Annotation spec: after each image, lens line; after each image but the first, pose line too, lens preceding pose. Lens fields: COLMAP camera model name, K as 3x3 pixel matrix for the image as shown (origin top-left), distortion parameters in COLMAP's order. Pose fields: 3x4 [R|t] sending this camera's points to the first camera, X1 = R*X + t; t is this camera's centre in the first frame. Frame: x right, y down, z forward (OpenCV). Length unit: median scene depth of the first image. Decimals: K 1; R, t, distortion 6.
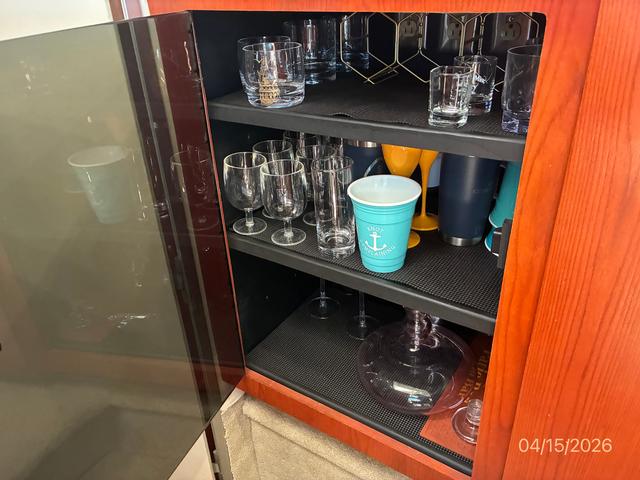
lens RADIAL K [[496.9, 0, 320.0], [0, 496.9, 240.0], [0, 0, 1]] dist [0.006080, 0.000745]
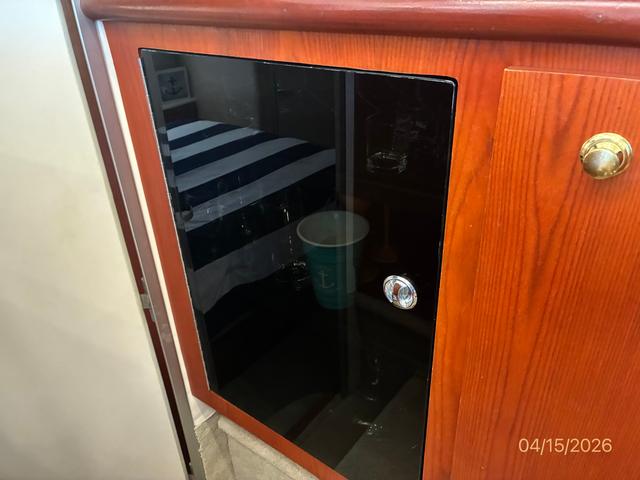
lens RADIAL K [[496.9, 0, 320.0], [0, 496.9, 240.0], [0, 0, 1]] dist [0.006080, 0.000745]
pose [[0.998223, 0.024707, -0.054216, 0.196786], [-0.023704, 0.999537, 0.019068, -0.119113], [0.054662, -0.017749, 0.998347, 0.005201]]
